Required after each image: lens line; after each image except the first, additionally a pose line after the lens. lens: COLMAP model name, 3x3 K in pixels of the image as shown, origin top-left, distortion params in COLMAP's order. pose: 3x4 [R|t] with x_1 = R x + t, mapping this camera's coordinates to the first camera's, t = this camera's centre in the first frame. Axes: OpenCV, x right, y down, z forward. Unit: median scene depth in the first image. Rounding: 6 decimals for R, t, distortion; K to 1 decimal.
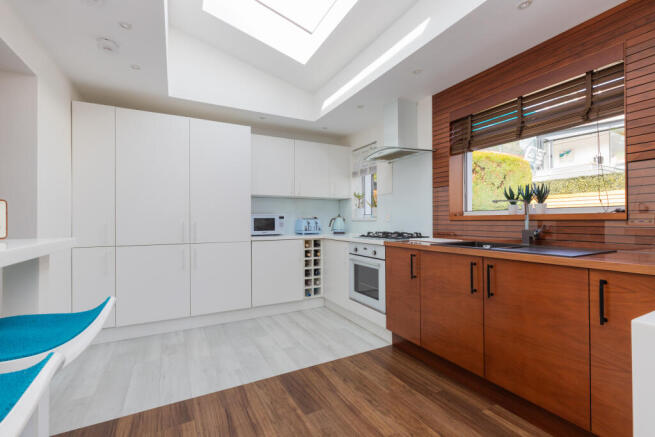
lens RADIAL K [[294.0, 0, 329.0], [0, 294.0, 217.5], [0, 0, 1]] dist [-0.000887, -0.001274]
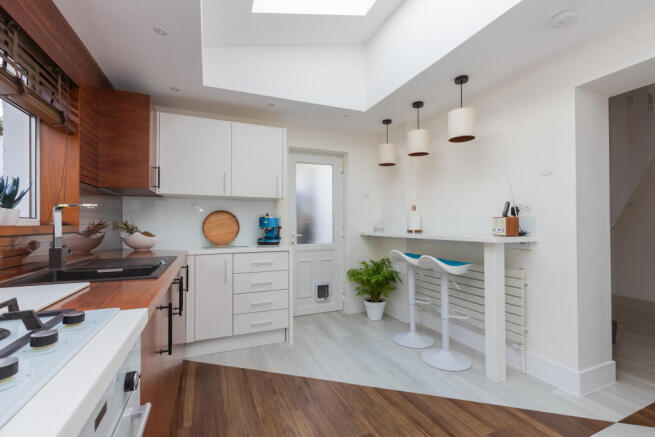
lens RADIAL K [[294.0, 0, 330.5], [0, 294.0, 220.6], [0, 0, 1]] dist [-0.000887, -0.001274]
pose [[-0.997207, 0.013086, 0.073538, -0.021937], [0.011723, 0.999752, -0.018939, -0.002536], [-0.073768, -0.018024, -0.997113, 1.597727]]
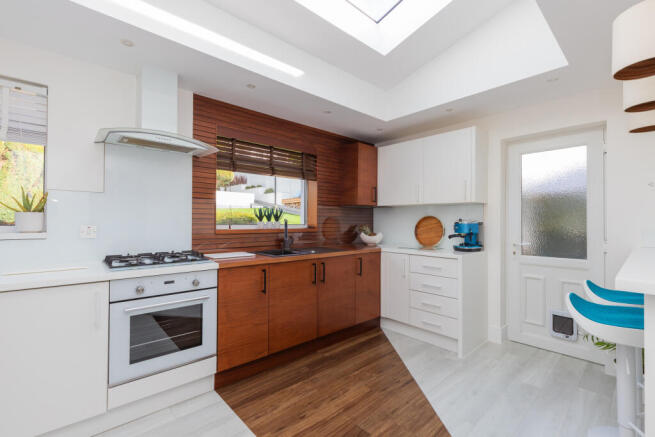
lens RADIAL K [[294.0, 0, 331.5], [0, 294.0, 220.4], [0, 0, 1]] dist [-0.000887, -0.001274]
pose [[-0.256473, 0.011896, 0.966478, -0.825762], [-0.010326, 0.999833, -0.015046, -0.034463], [-0.966496, -0.013839, -0.256307, 1.129372]]
